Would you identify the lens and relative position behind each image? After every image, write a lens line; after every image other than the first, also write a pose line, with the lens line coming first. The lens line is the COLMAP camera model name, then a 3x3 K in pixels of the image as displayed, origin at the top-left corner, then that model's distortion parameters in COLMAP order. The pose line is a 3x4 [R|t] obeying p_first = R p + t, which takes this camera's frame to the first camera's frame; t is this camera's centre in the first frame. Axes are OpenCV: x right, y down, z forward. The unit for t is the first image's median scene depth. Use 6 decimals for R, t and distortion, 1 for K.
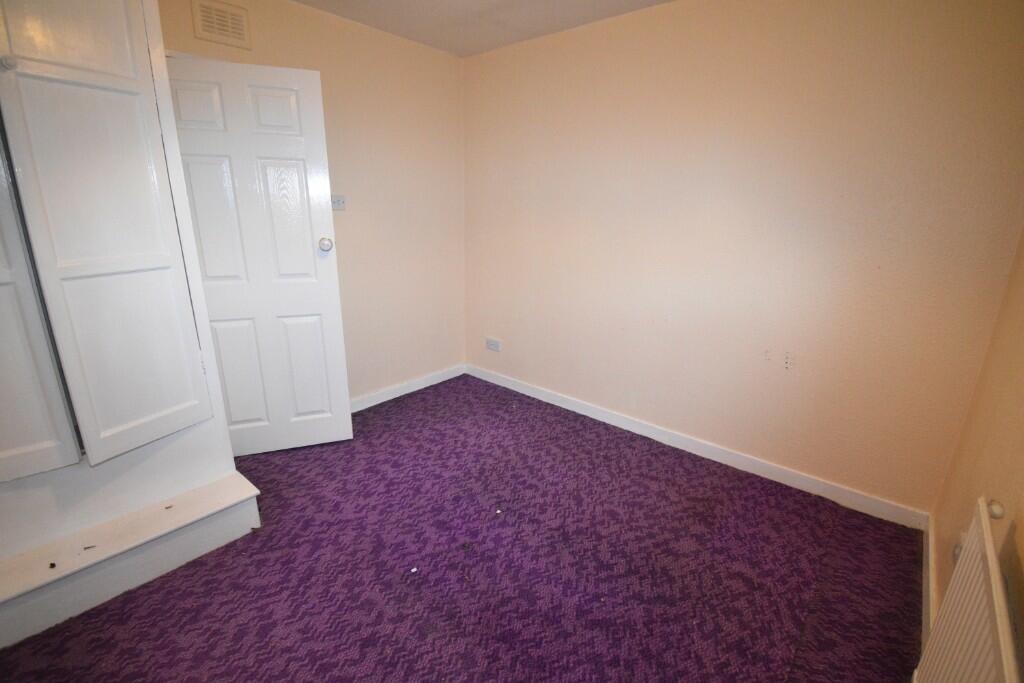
lens RADIAL K [[455.1, 0, 513.5], [0, 455.1, 340.3], [0, 0, 1]] dist [0.026359, -0.026083]
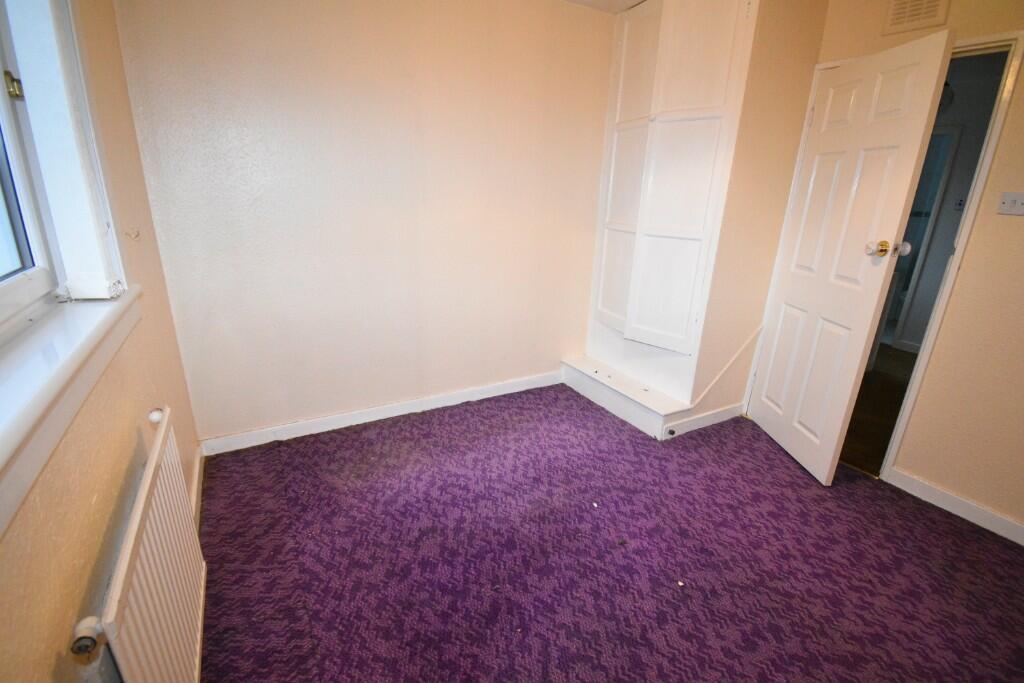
lens RADIAL K [[455.1, 0, 513.5], [0, 455.1, 340.3], [0, 0, 1]] dist [0.026359, -0.026083]
pose [[-0.329555, 0.267750, -0.905375, 0.720610], [-0.303200, 0.878138, 0.370059, -0.212181], [0.894127, 0.396464, -0.208213, 0.809949]]
